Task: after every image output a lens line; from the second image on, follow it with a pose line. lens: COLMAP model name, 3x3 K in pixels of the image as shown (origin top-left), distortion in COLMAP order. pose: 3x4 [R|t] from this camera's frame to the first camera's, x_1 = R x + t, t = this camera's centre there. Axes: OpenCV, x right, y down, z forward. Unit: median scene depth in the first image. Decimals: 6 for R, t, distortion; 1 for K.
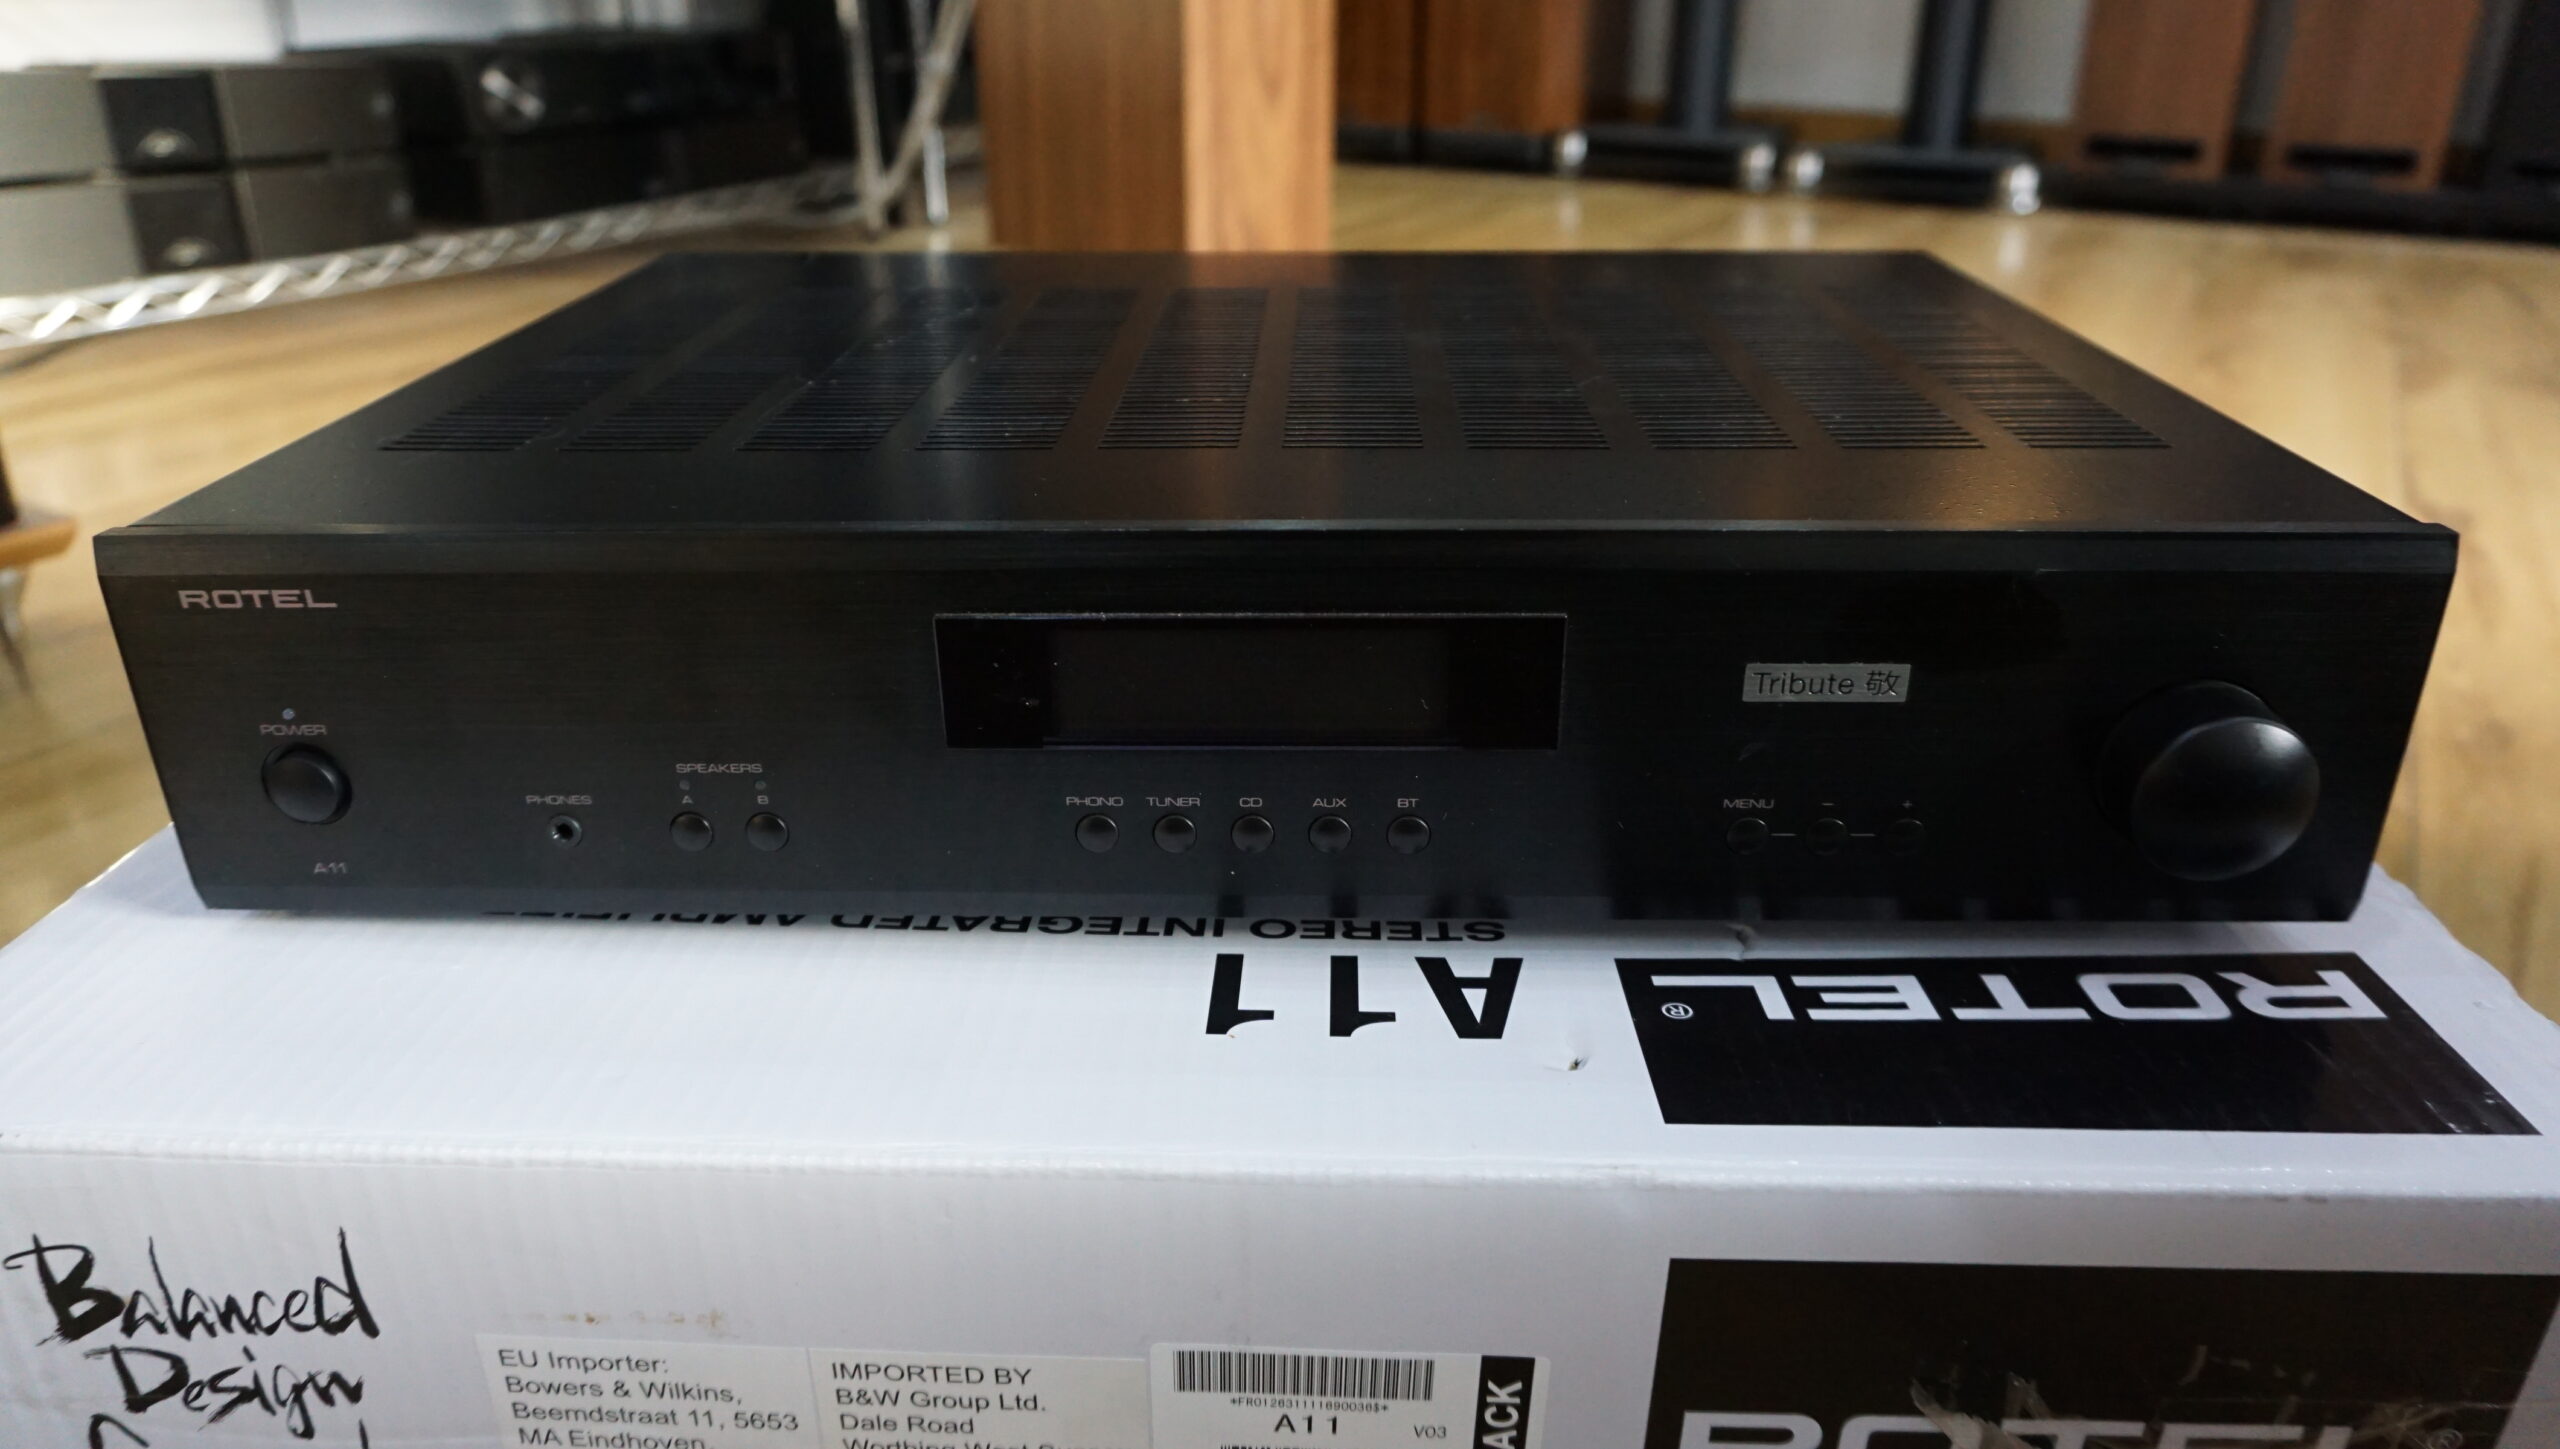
lens RADIAL K [[1728.5, 0, 1280.0], [0, 1728.5, 724.5], [0, 0, 1]] dist [-0.033129, 0.002615]
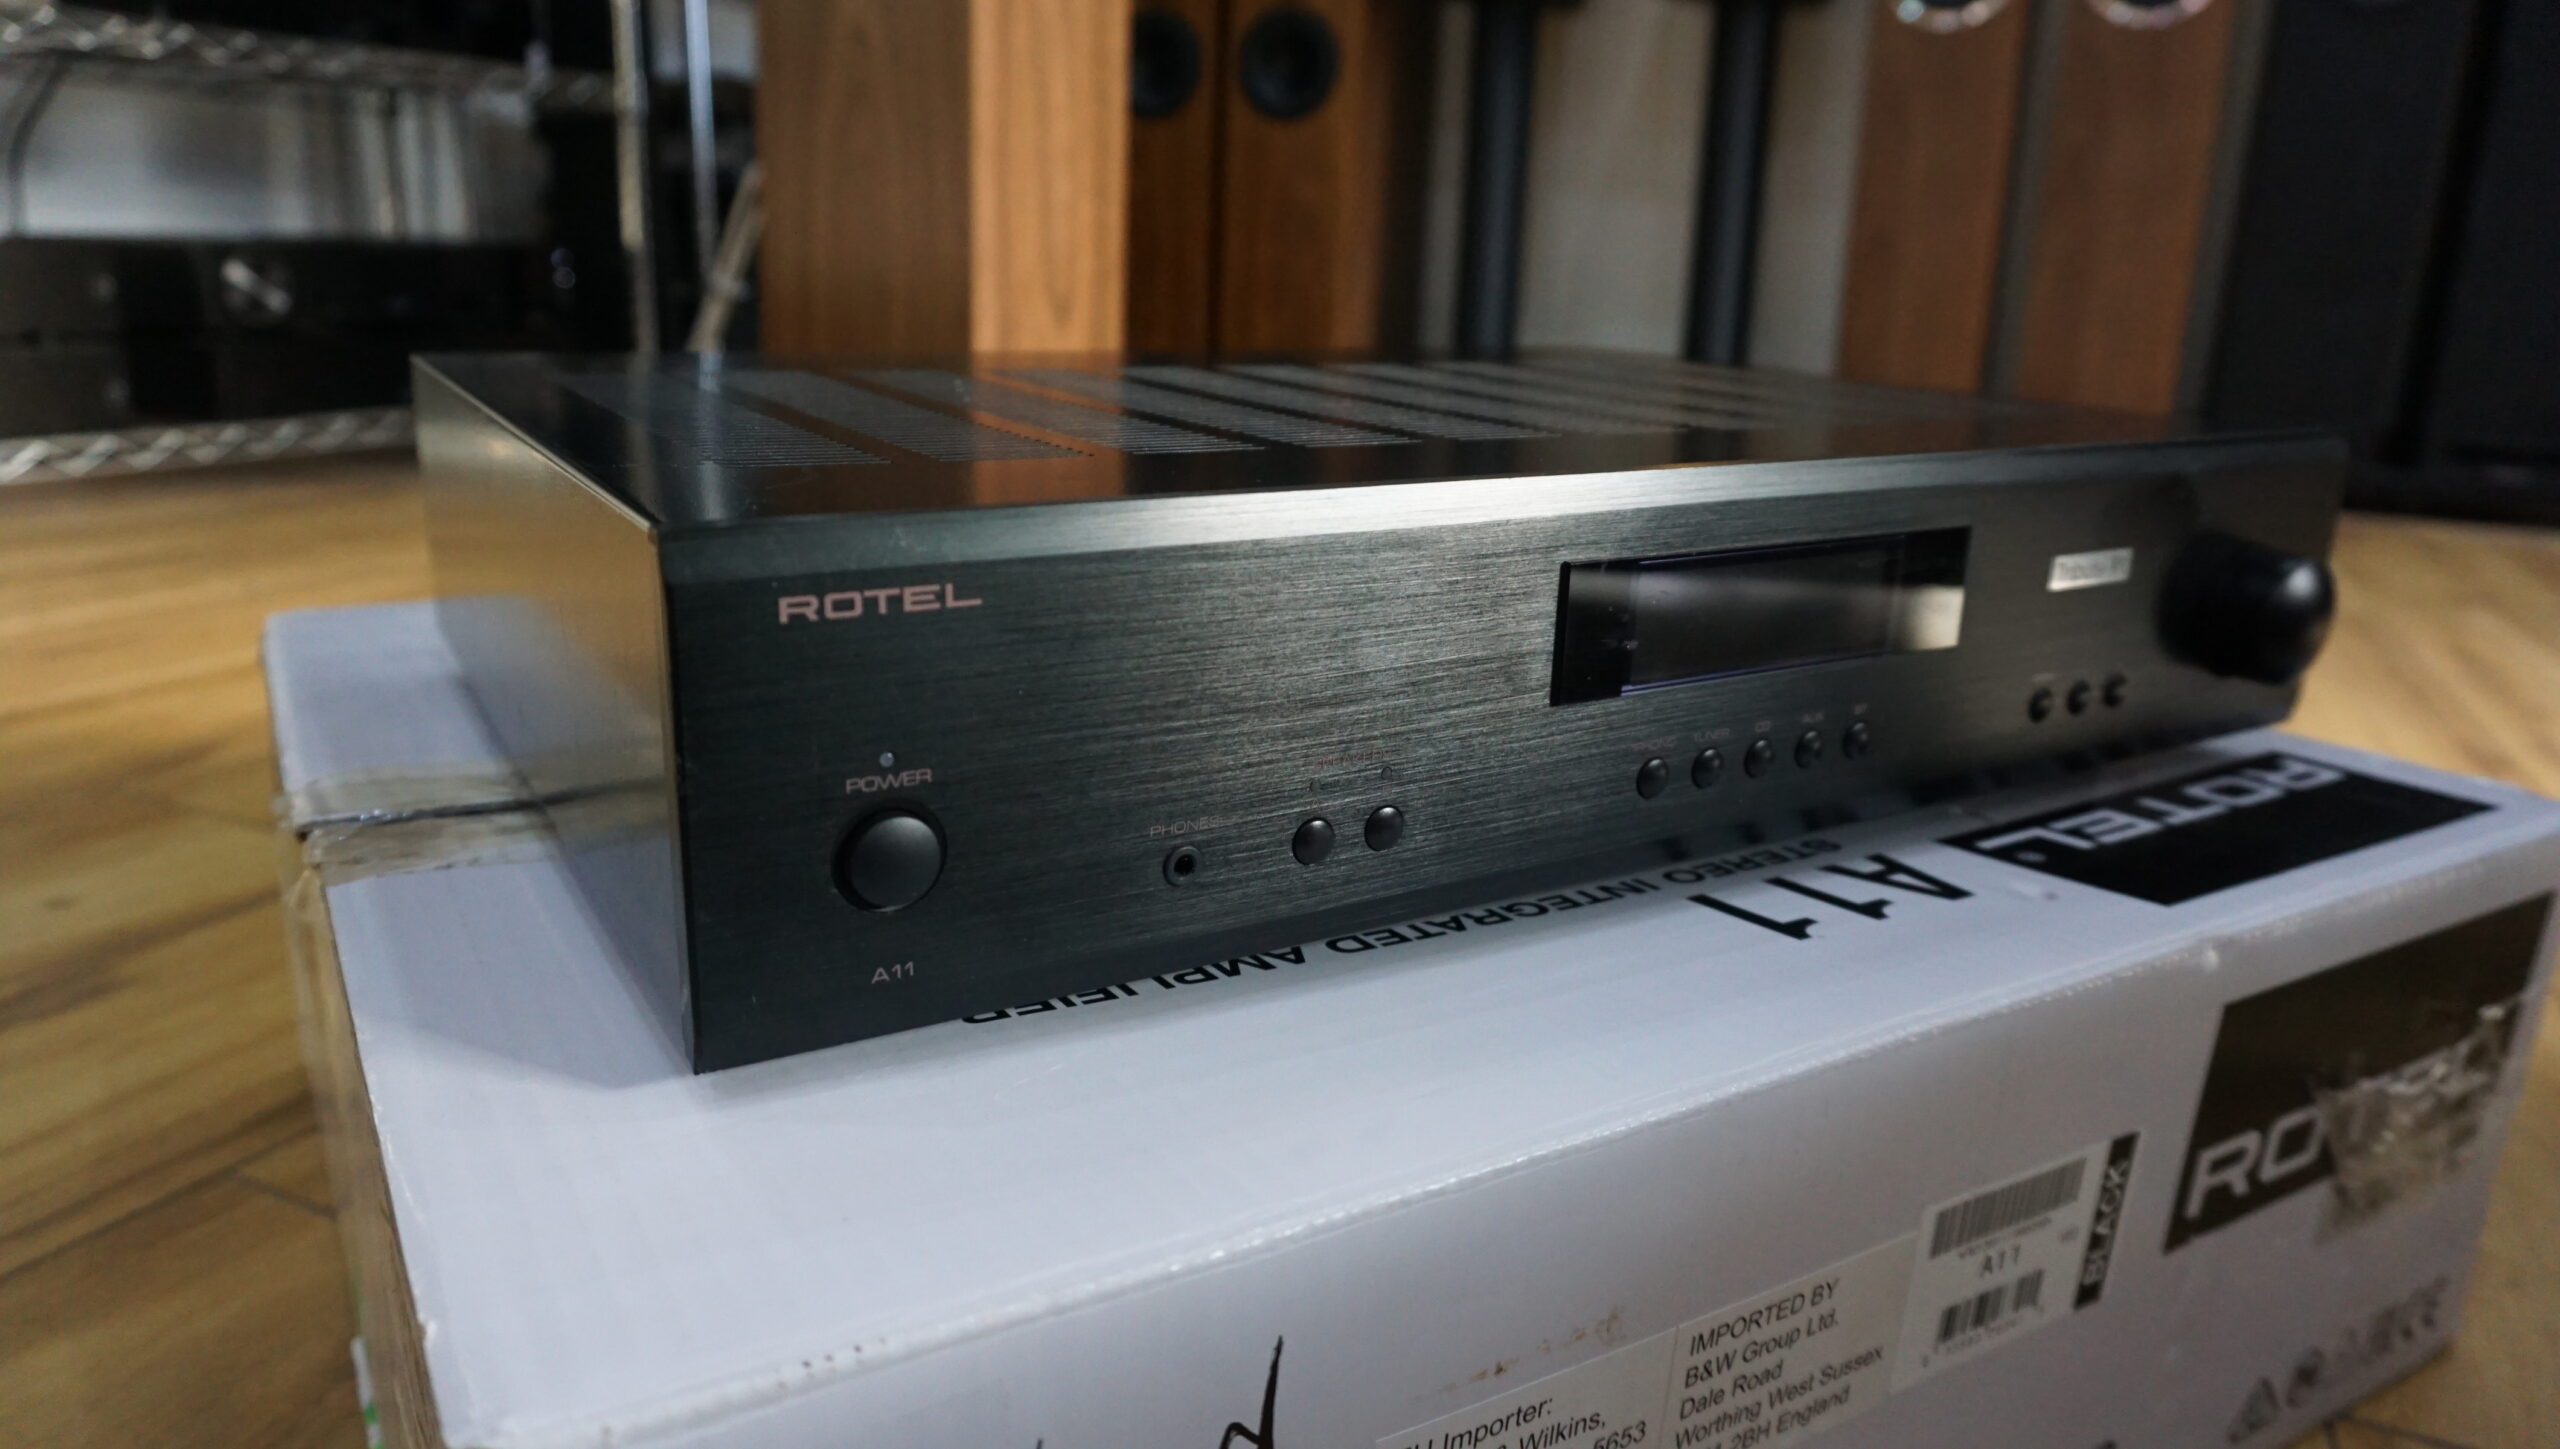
lens RADIAL K [[1728.5, 0, 1280.0], [0, 1728.5, 724.5], [0, 0, 1]] dist [-0.033129, 0.002615]
pose [[0.828966, -0.115236, 0.547299, -0.879838], [0.196273, 0.976249, -0.091732, 0.086298], [-0.523729, 0.183462, 0.831895, 0.271744]]
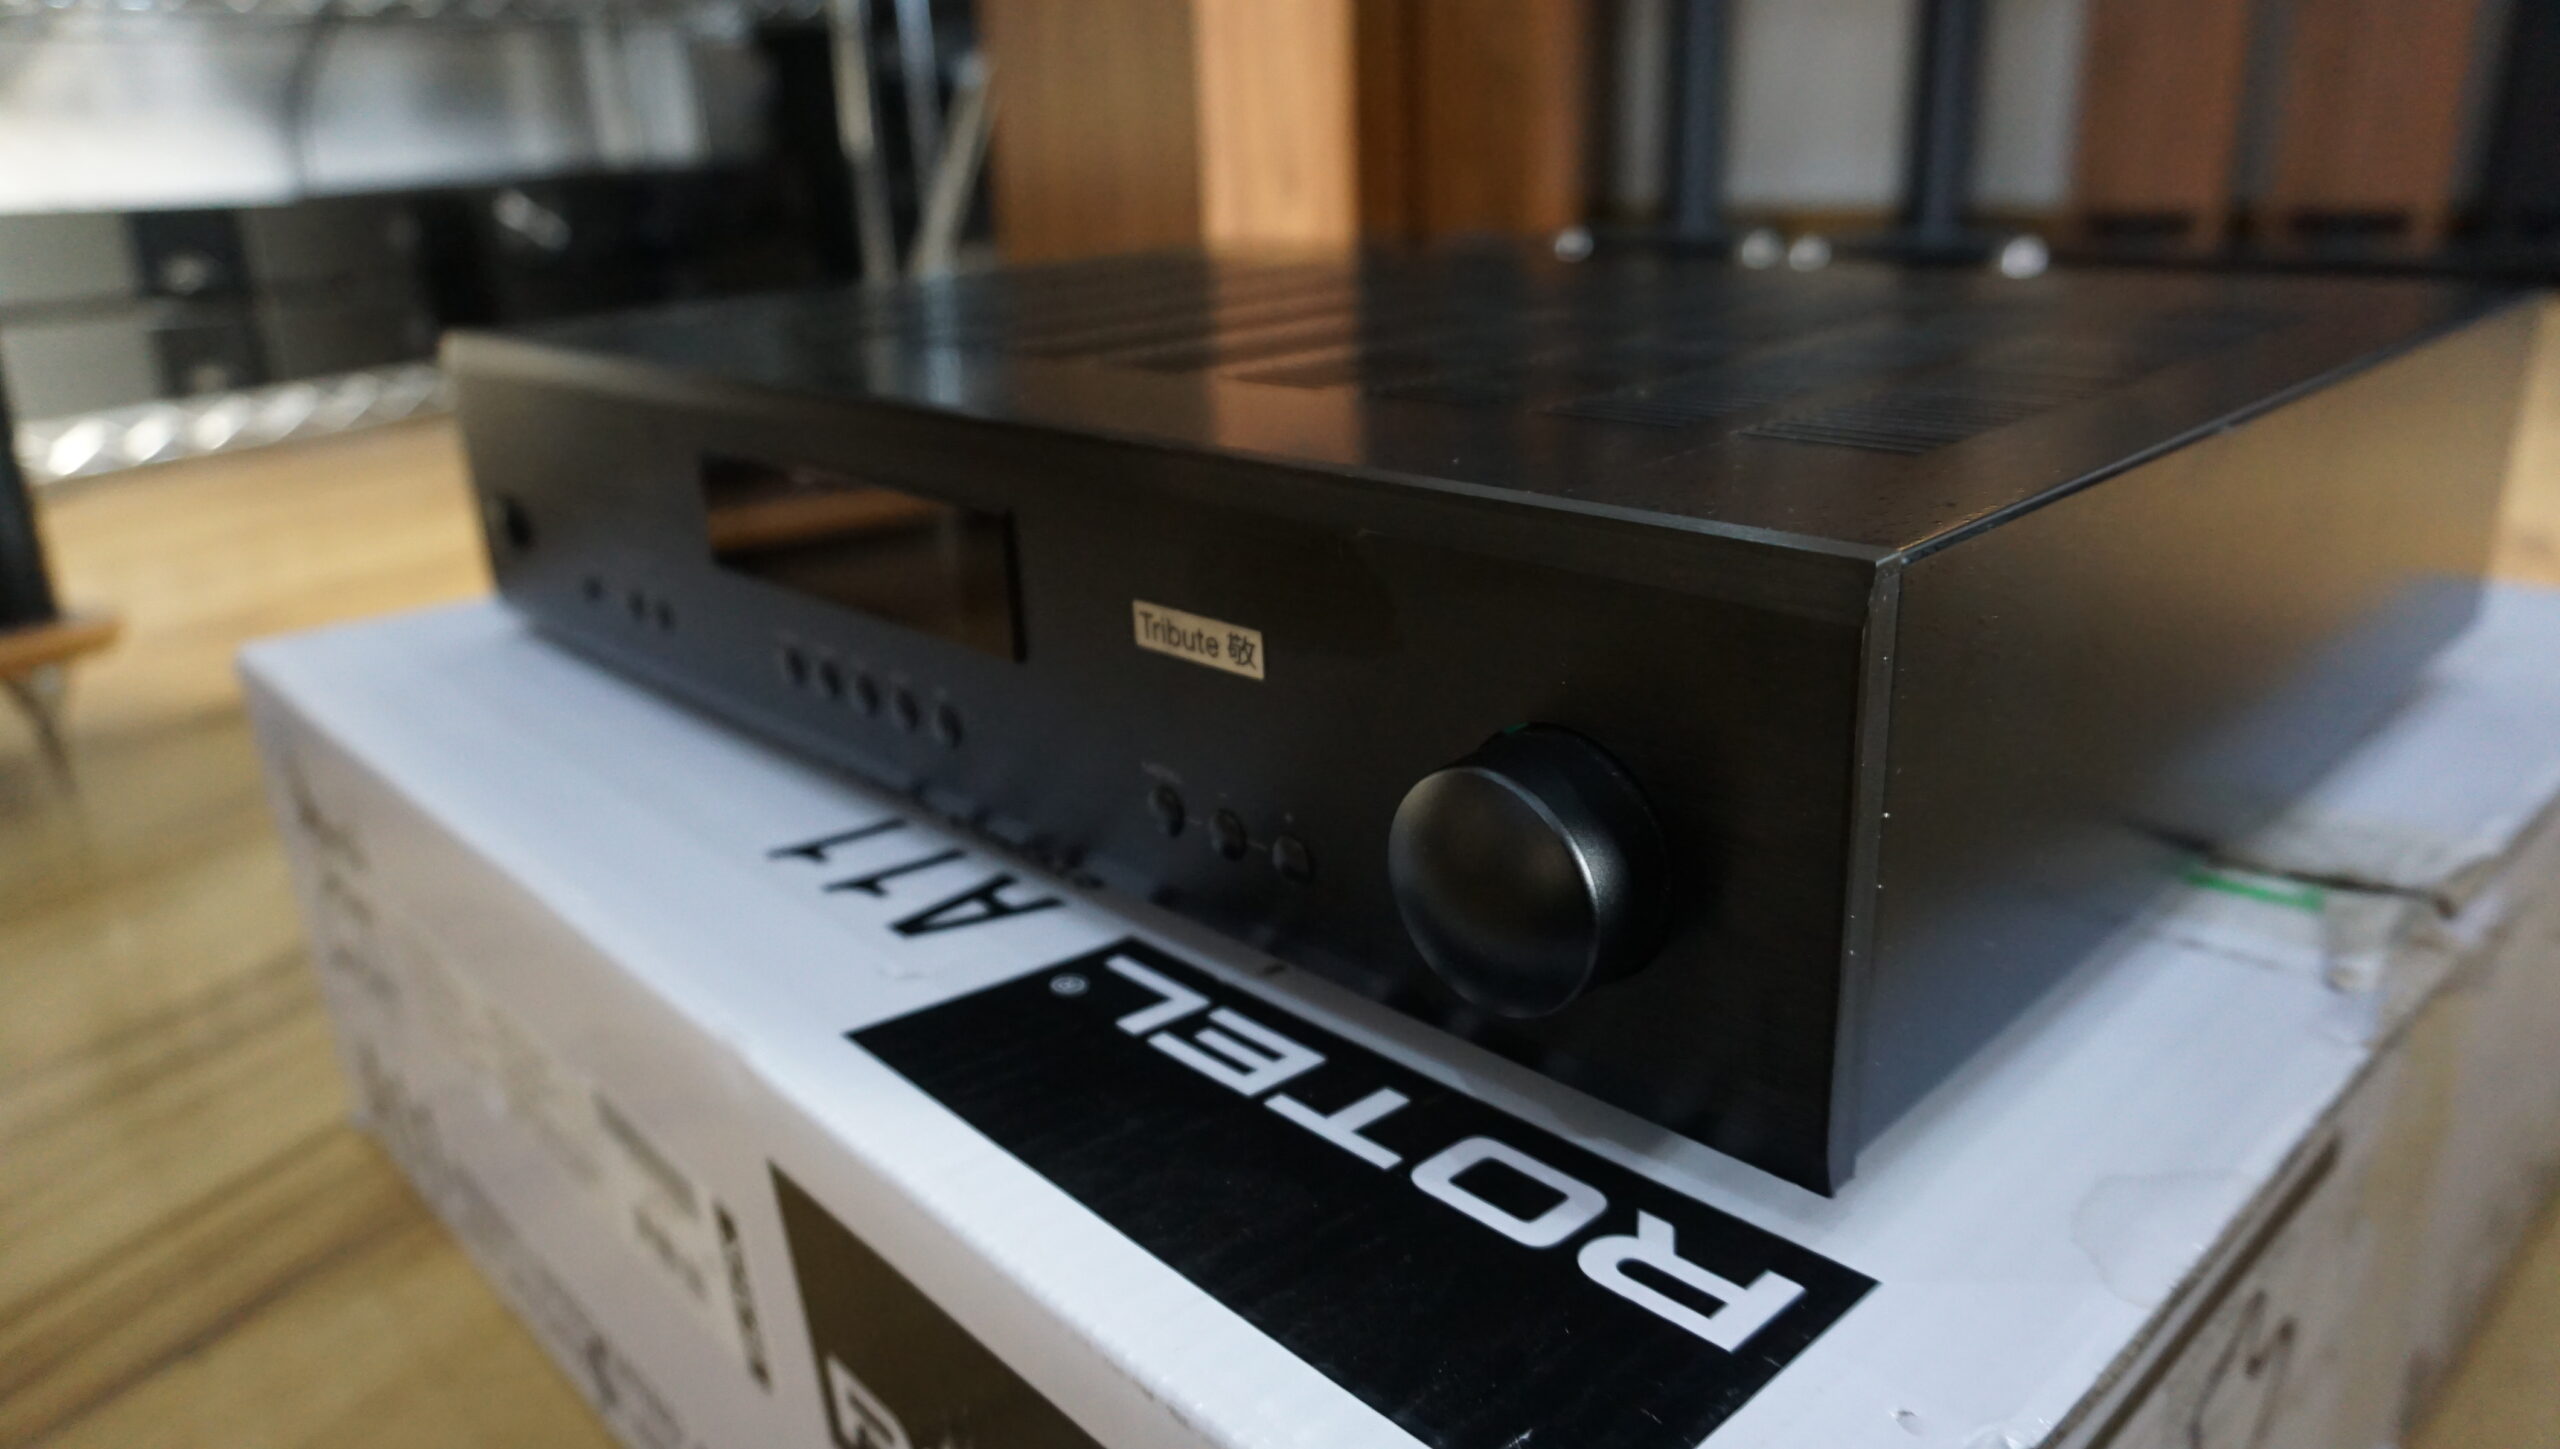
lens RADIAL K [[1728.5, 0, 1280.0], [0, 1728.5, 724.5], [0, 0, 1]] dist [-0.033129, 0.002615]
pose [[0.712955, 0.222395, -0.665008, 0.899664], [-0.265701, 0.963333, 0.037304, -0.025929], [0.648921, 0.150097, 0.745904, 0.403115]]
